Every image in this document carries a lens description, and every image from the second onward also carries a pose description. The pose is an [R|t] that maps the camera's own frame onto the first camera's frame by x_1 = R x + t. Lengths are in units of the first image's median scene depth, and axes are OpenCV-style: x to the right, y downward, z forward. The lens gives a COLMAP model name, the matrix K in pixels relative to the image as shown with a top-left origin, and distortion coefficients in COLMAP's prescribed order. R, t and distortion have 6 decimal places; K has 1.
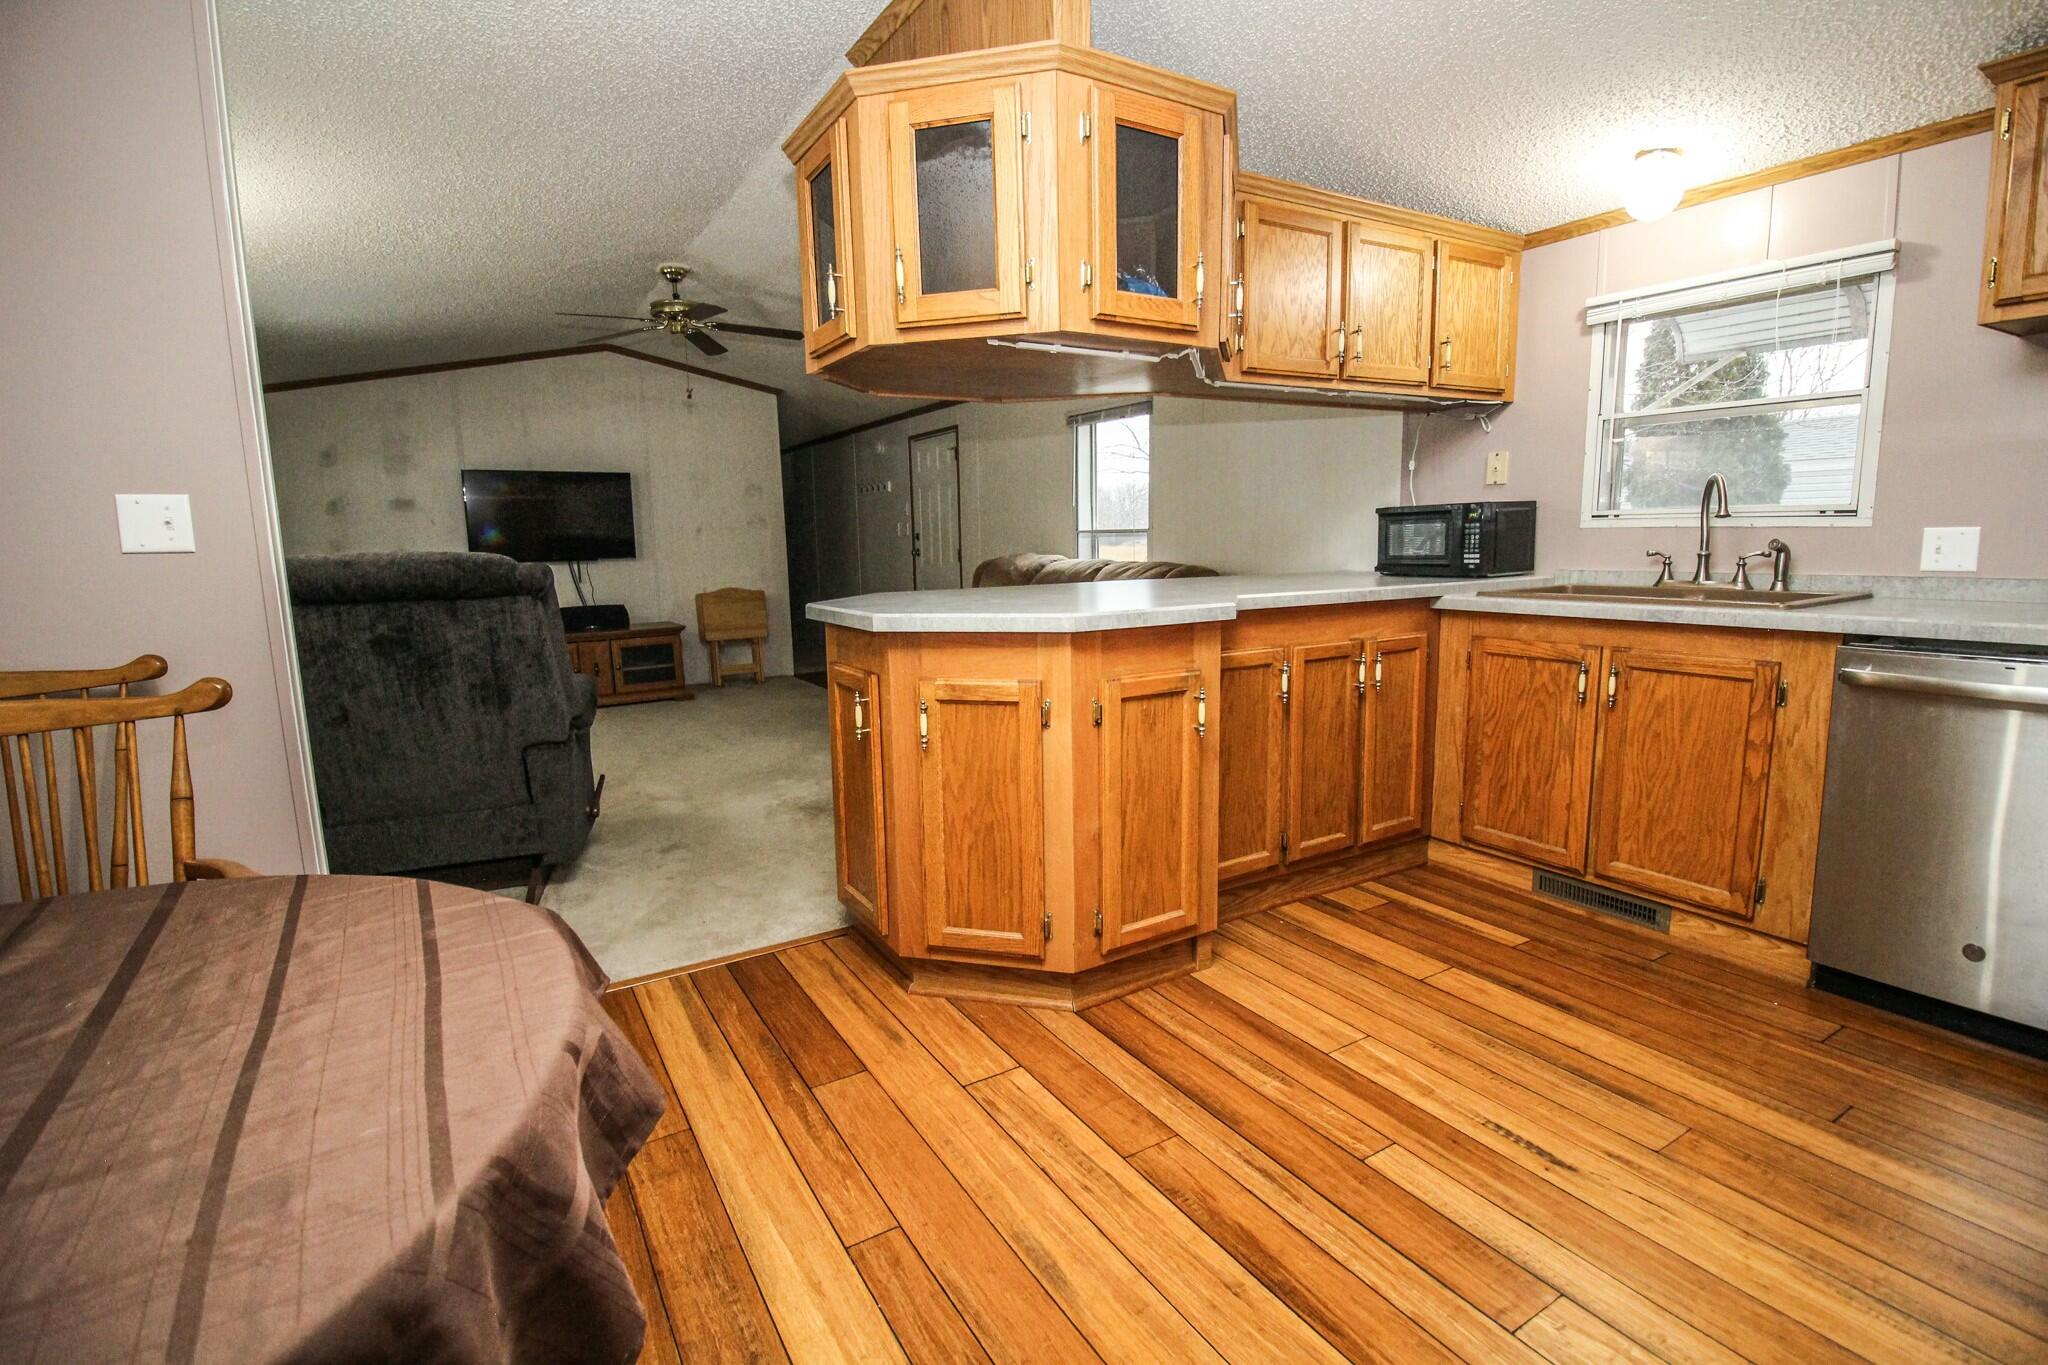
lens RADIAL K [[961.0, 0, 1032.9], [0, 961.0, 668.8], [0, 0, 1]] dist [0.001649, 0.000445]
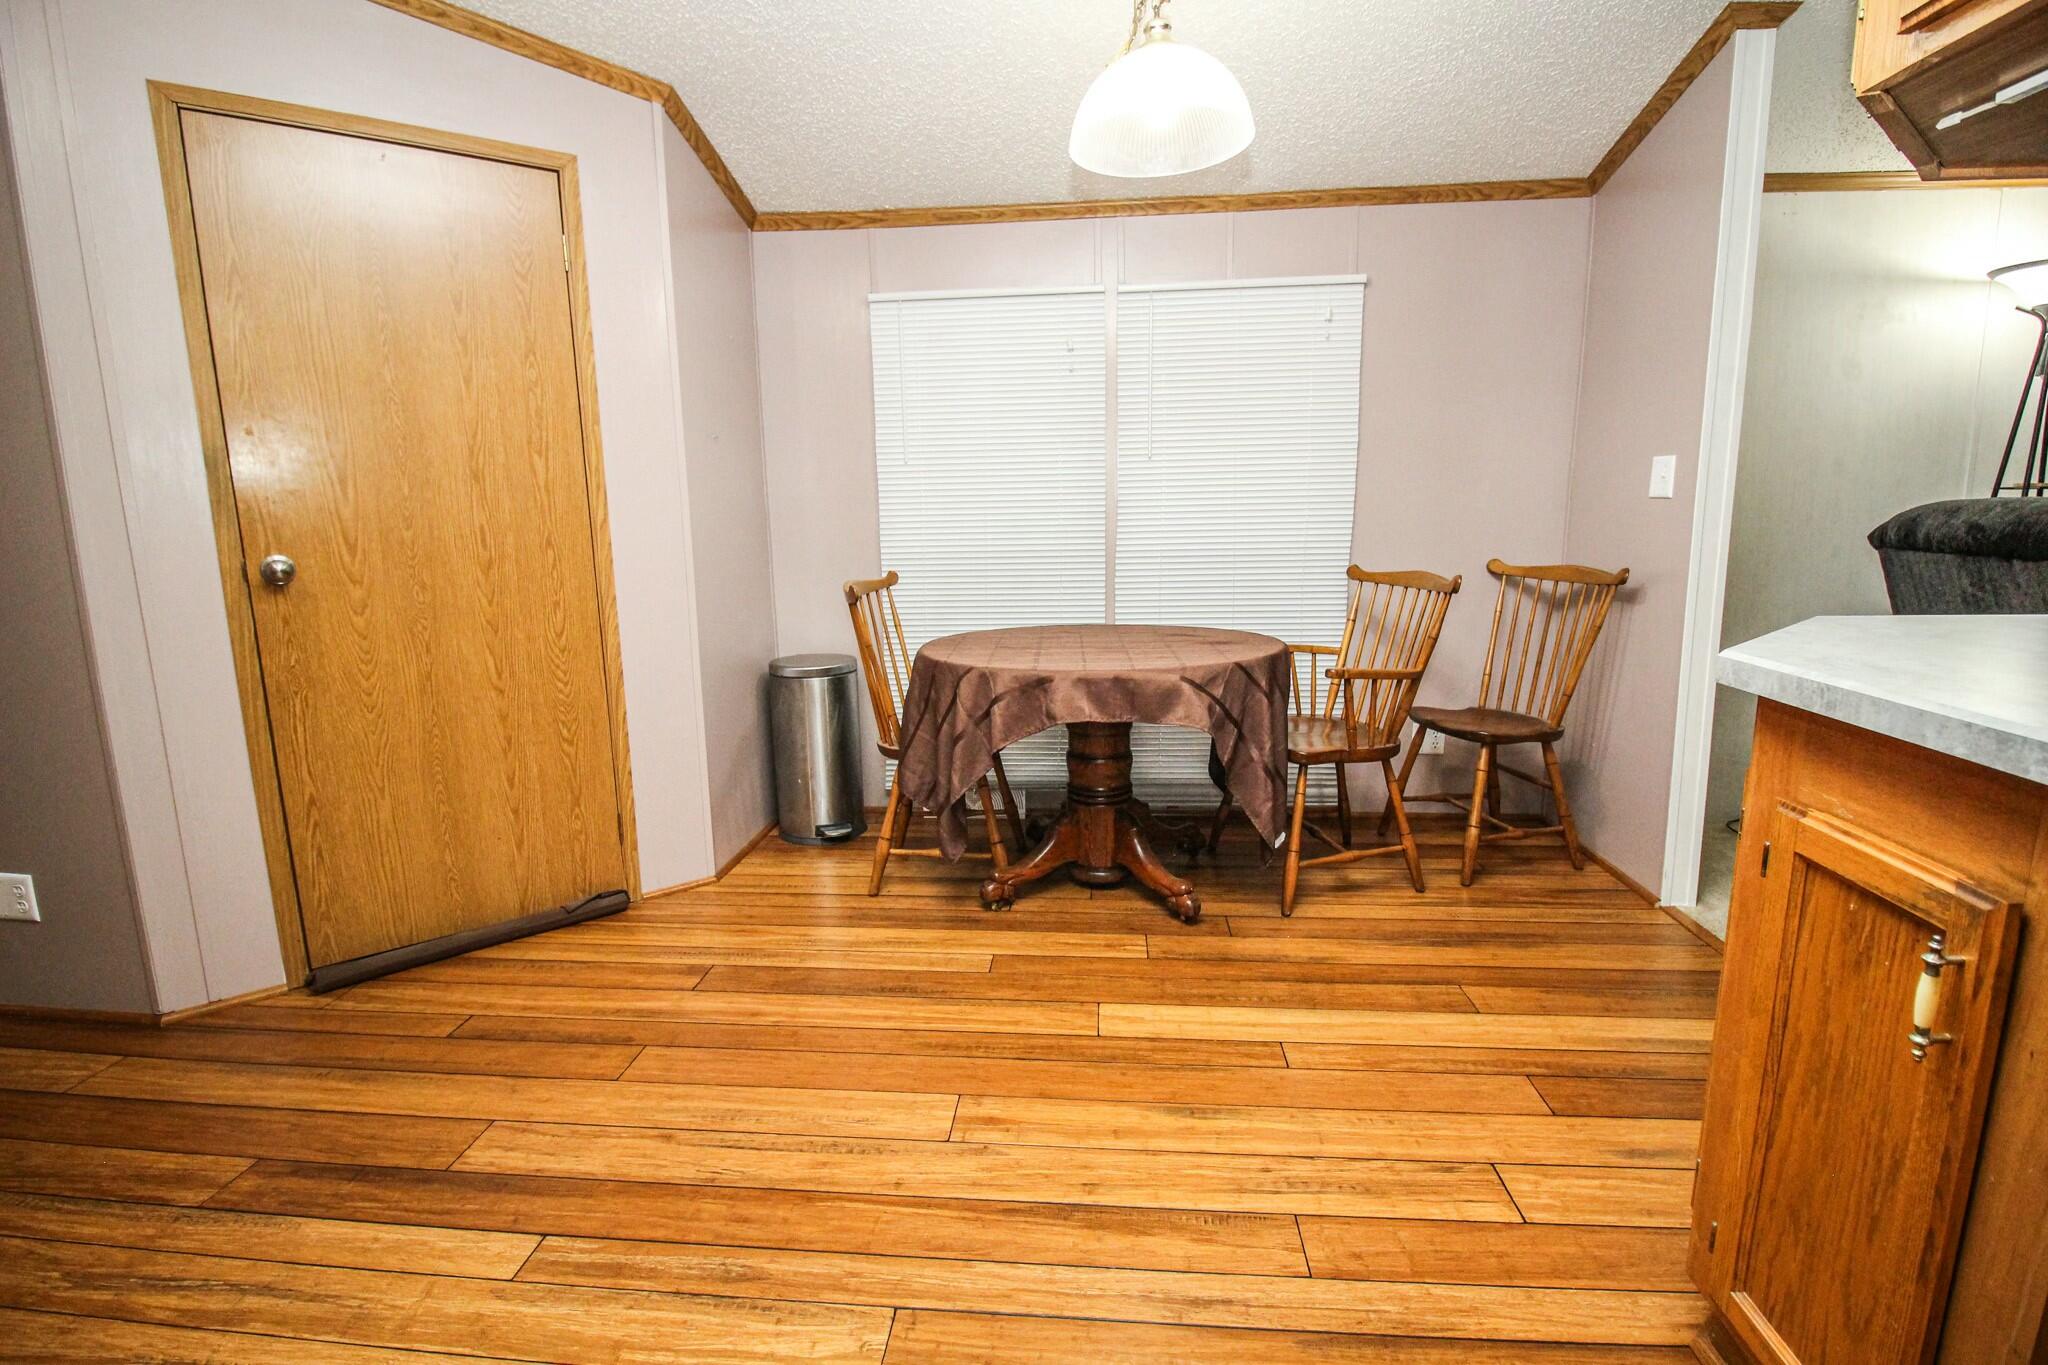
lens RADIAL K [[961.0, 0, 1021.9], [0, 961.0, 675.0], [0, 0, 1]] dist [0.001649, 0.000445]
pose [[-0.595452, 0.177857, -0.783456, 0.882025], [-0.093387, 0.953253, 0.287381, -0.202686], [0.797945, 0.244286, -0.551007, 1.209086]]
